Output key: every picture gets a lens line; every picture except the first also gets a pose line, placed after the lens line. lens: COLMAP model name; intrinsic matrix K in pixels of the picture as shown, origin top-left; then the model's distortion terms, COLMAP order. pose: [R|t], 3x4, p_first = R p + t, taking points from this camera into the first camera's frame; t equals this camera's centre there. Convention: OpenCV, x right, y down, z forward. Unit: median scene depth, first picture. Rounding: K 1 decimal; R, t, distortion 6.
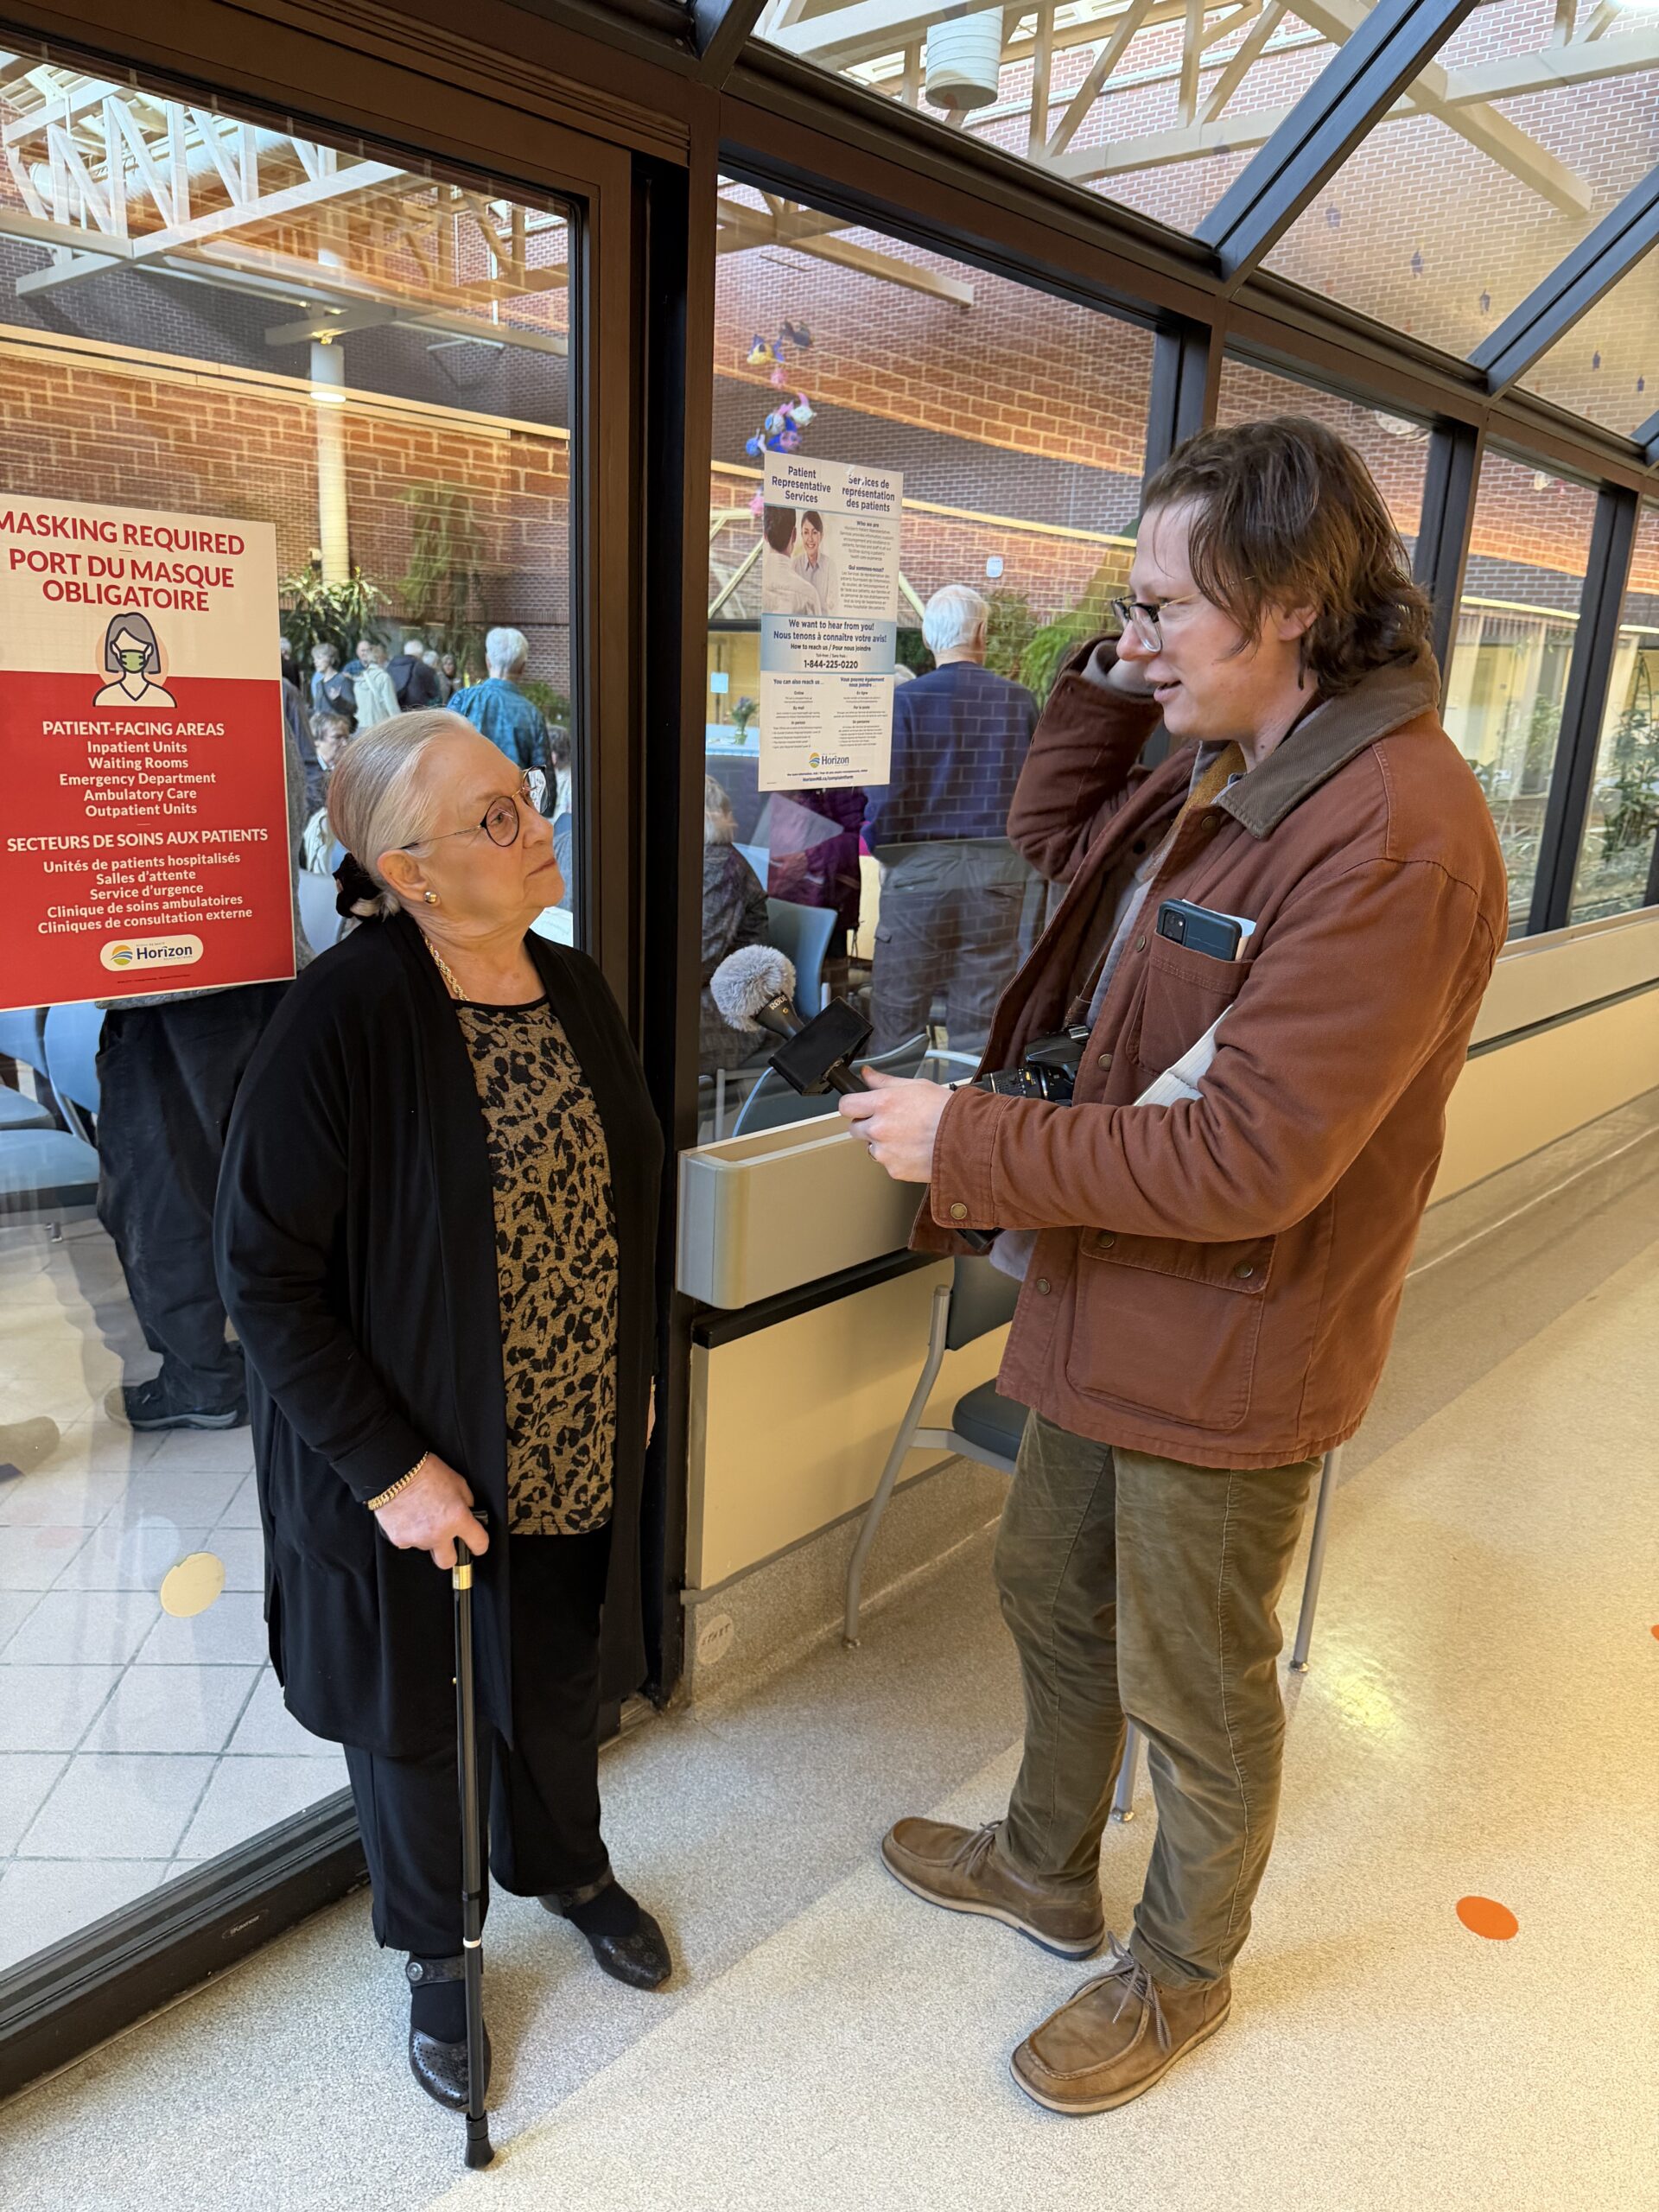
lens RADIAL K [[1558.9, 0, 828.0], [0, 1558.9, 1122.7], [0, 0, 1]] dist [0.015466, -0.024536]
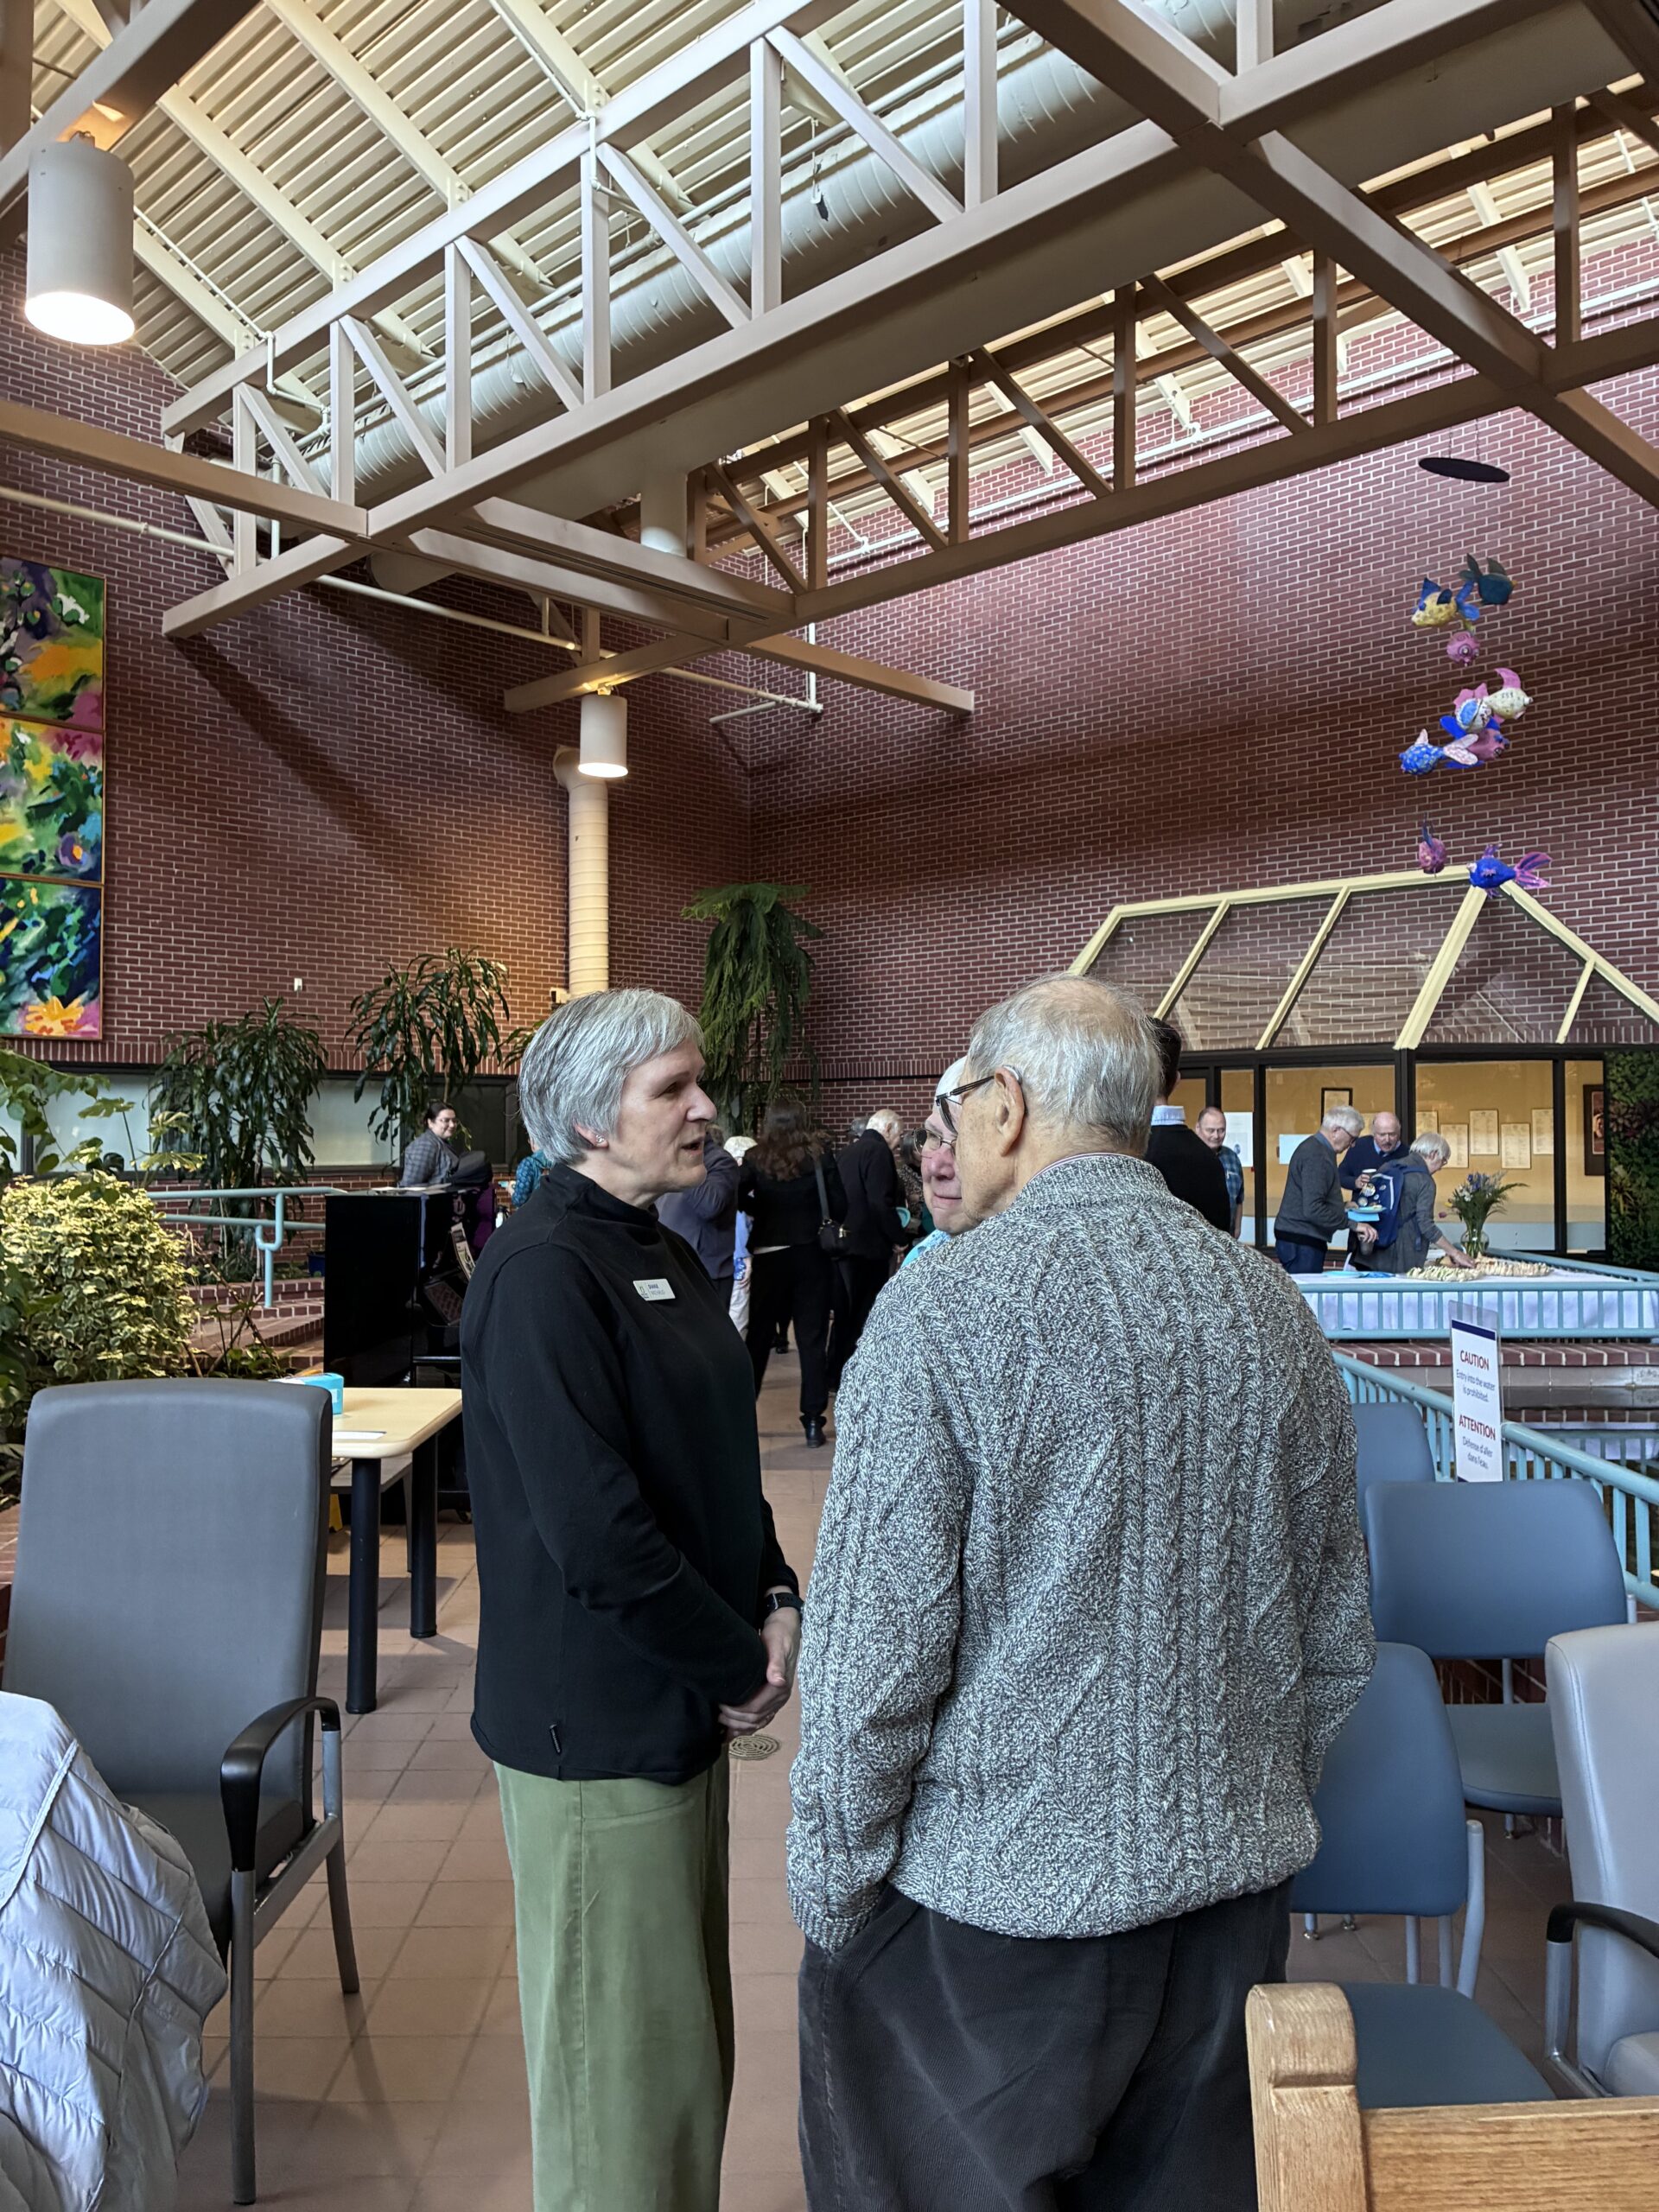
lens RADIAL K [[1674.7, 0, 834.5], [0, 1674.7, 1110.4], [0, 0, 1]] dist [0.042985, -0.052293]
pose [[0.998437, -0.046359, -0.031227, -0.217199], [0.035334, 0.956359, -0.290048, -0.118094], [0.043310, 0.288492, 0.956502, 0.377389]]
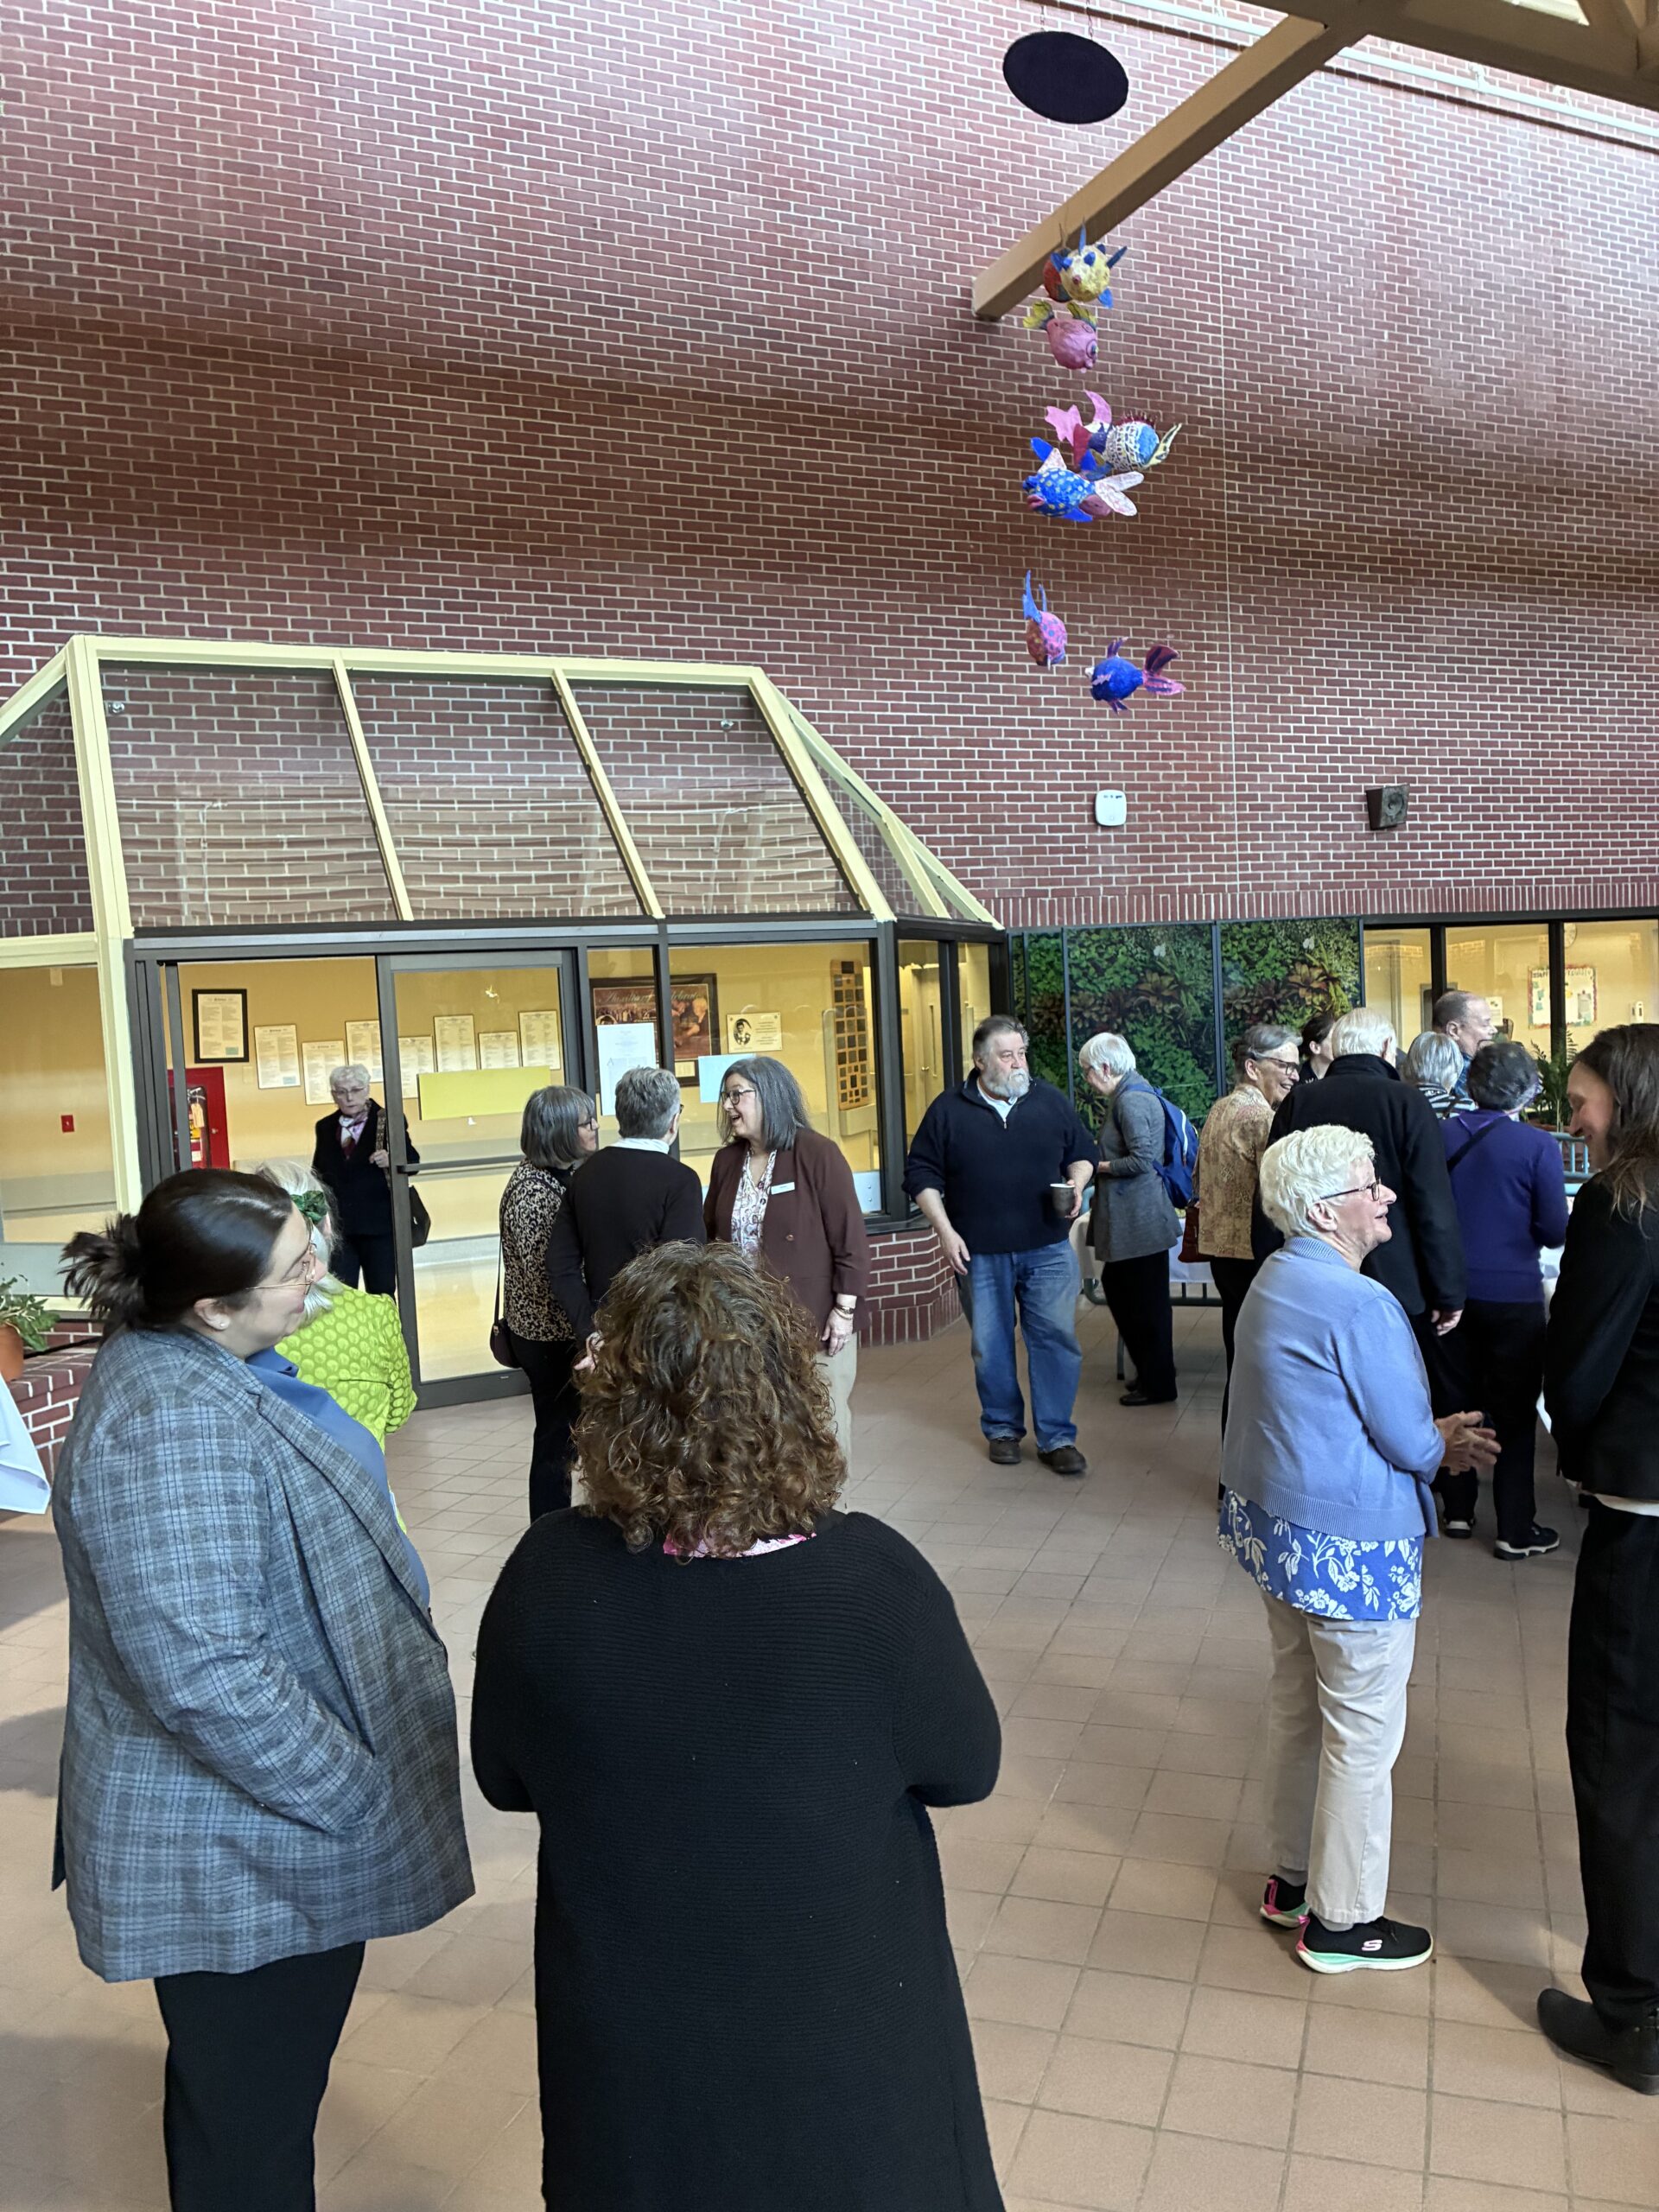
lens RADIAL K [[1674.7, 0, 846.6], [0, 1674.7, 1103.0], [0, 0, 1]] dist [0.042985, -0.052293]
pose [[0.382625, -0.119730, 0.916113, -0.413353], [0.312514, 0.949892, -0.006380, -0.260252], [-0.869444, 0.288739, 0.400870, 0.800710]]
